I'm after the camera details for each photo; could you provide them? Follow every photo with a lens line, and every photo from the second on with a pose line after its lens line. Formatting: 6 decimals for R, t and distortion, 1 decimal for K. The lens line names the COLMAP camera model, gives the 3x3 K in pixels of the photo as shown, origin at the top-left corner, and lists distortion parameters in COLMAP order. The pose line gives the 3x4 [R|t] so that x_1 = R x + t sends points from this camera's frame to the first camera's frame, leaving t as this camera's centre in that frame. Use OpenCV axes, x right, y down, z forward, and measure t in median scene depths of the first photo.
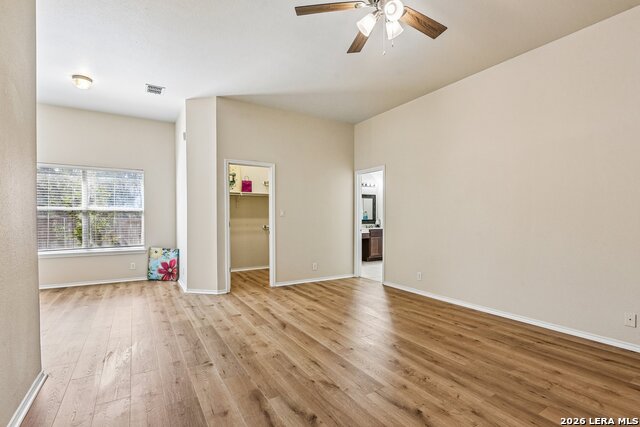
lens RADIAL K [[298.0, 0, 321.3], [0, 298.0, 228.1], [0, 0, 1]] dist [0.002807, -0.005912]
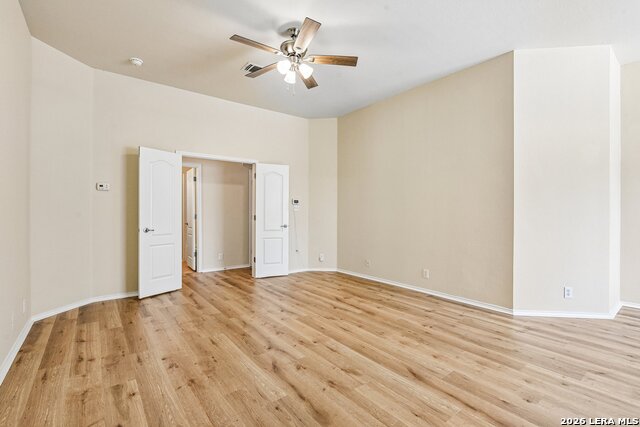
lens RADIAL K [[298.0, 0, 325.5], [0, 298.0, 216.6], [0, 0, 1]] dist [0.002807, -0.005912]
pose [[-0.993428, -0.001644, -0.114443, 0.125900], [-0.007746, 0.998570, 0.052892, -0.048858], [0.114192, 0.053431, -0.992021, 1.363023]]
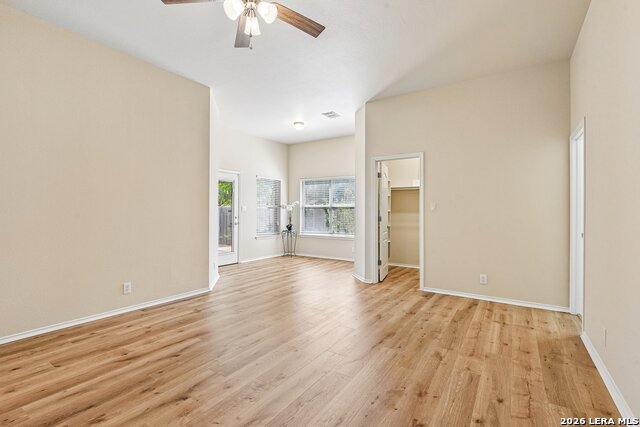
lens RADIAL K [[298.0, 0, 315.5], [0, 298.0, 215.3], [0, 0, 1]] dist [0.002807, -0.005912]
pose [[0.418138, 0.011845, -0.908306, 0.677166], [-0.035291, 0.999372, -0.003214, -0.016602], [0.907698, 0.033399, 0.418293, 0.445694]]
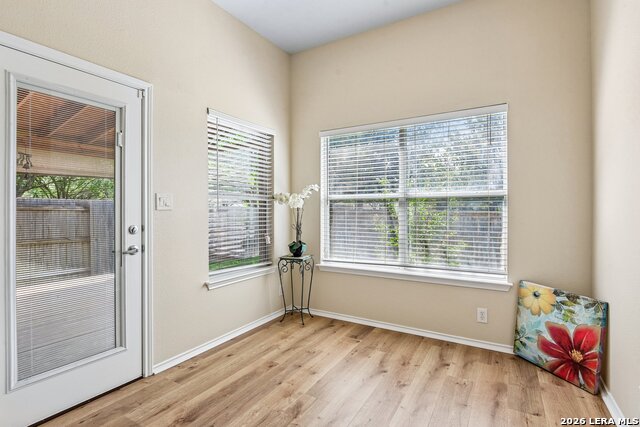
lens RADIAL K [[310.4, 0, 316.7], [0, 310.4, 211.2], [0, 0, 1]] dist [-0.000488, -0.006387]
pose [[0.461677, -0.000267, -0.887048, -0.468761], [-0.027628, 0.999510, -0.014680, -0.028098], [0.886618, 0.031284, 0.461444, 0.792263]]
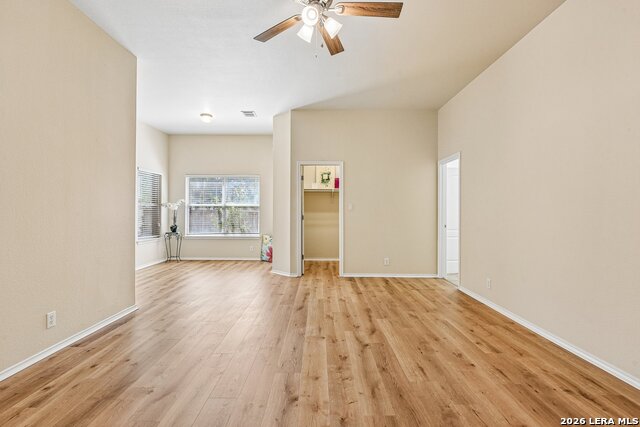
lens RADIAL K [[298.0, 0, 319.7], [0, 298.0, 212.6], [0, 0, 1]] dist [0.002807, -0.005912]
pose [[0.851222, 0.003057, -0.524797, 0.435198], [-0.021133, 0.999372, -0.028458, 0.001014], [0.524381, 0.035315, 0.850751, 0.069119]]
